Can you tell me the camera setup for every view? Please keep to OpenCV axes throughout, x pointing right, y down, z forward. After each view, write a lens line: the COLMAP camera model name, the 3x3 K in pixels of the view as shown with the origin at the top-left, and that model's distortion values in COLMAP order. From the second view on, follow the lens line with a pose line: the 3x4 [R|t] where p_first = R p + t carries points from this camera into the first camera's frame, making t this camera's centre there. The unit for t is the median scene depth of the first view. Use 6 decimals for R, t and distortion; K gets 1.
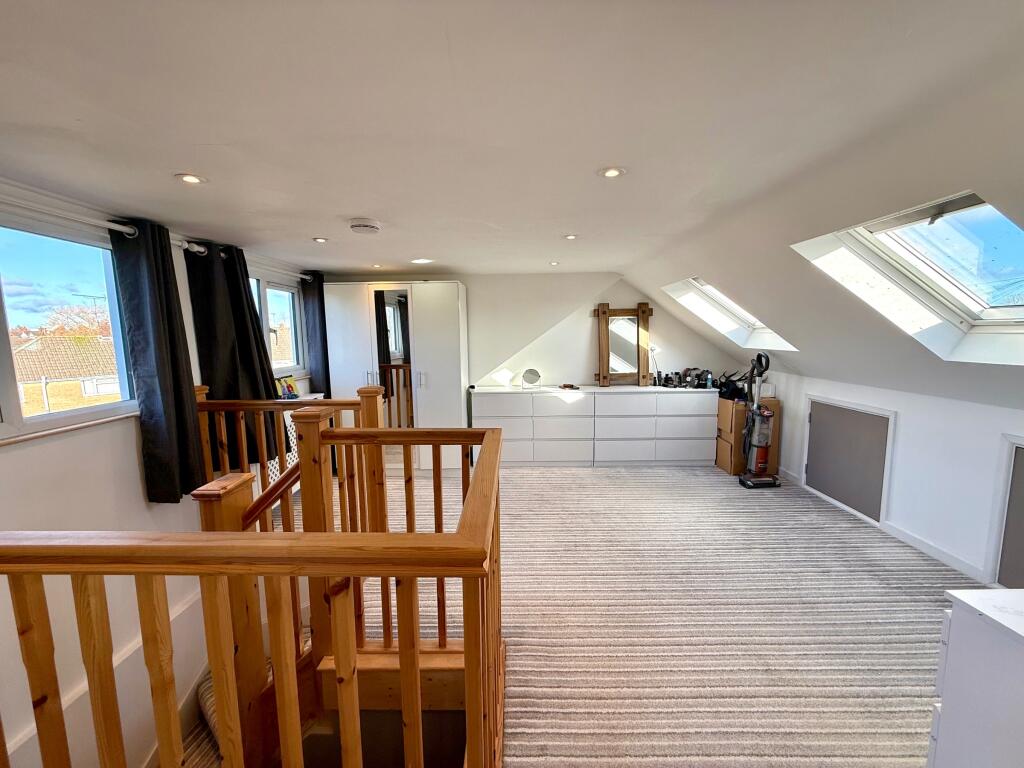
lens RADIAL K [[416.1, 0, 511.1], [0, 416.1, 381.0], [0, 0, 1]] dist [0.001466, -0.000340]
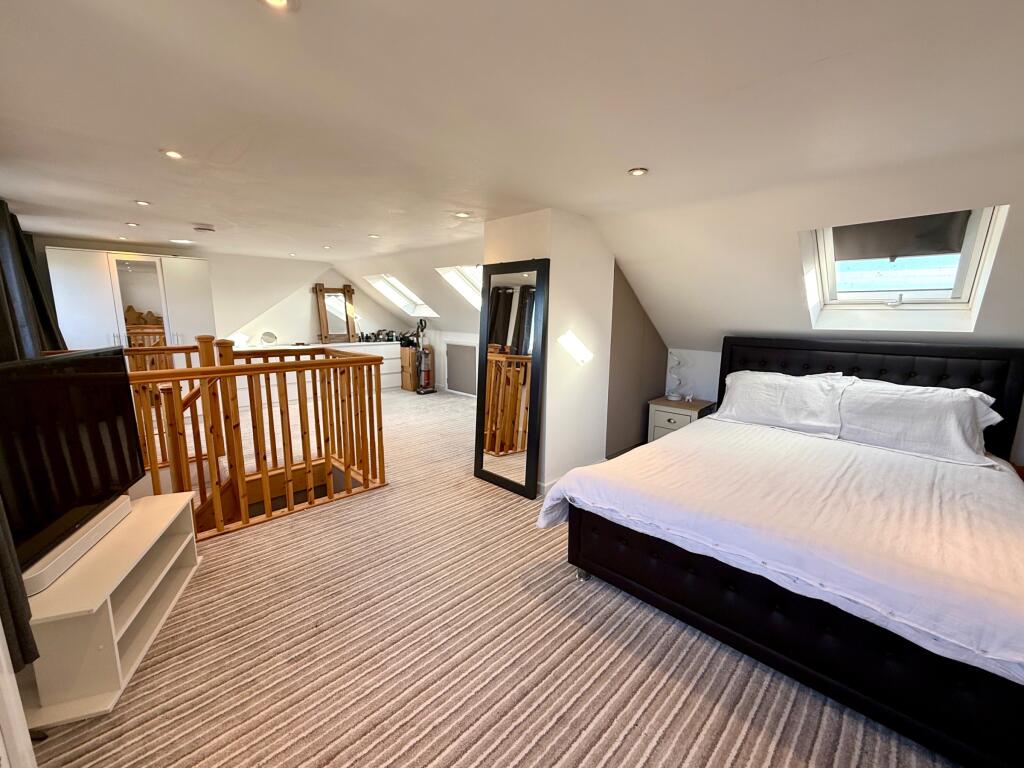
lens RADIAL K [[416.1, 0, 511.9], [0, 416.1, 383.7], [0, 0, 1]] dist [0.001466, -0.000340]
pose [[0.705379, -0.104236, 0.701124, -0.372528], [0.062898, 0.994431, 0.084562, 0.076449], [-0.706034, -0.015549, 0.708007, -0.494373]]
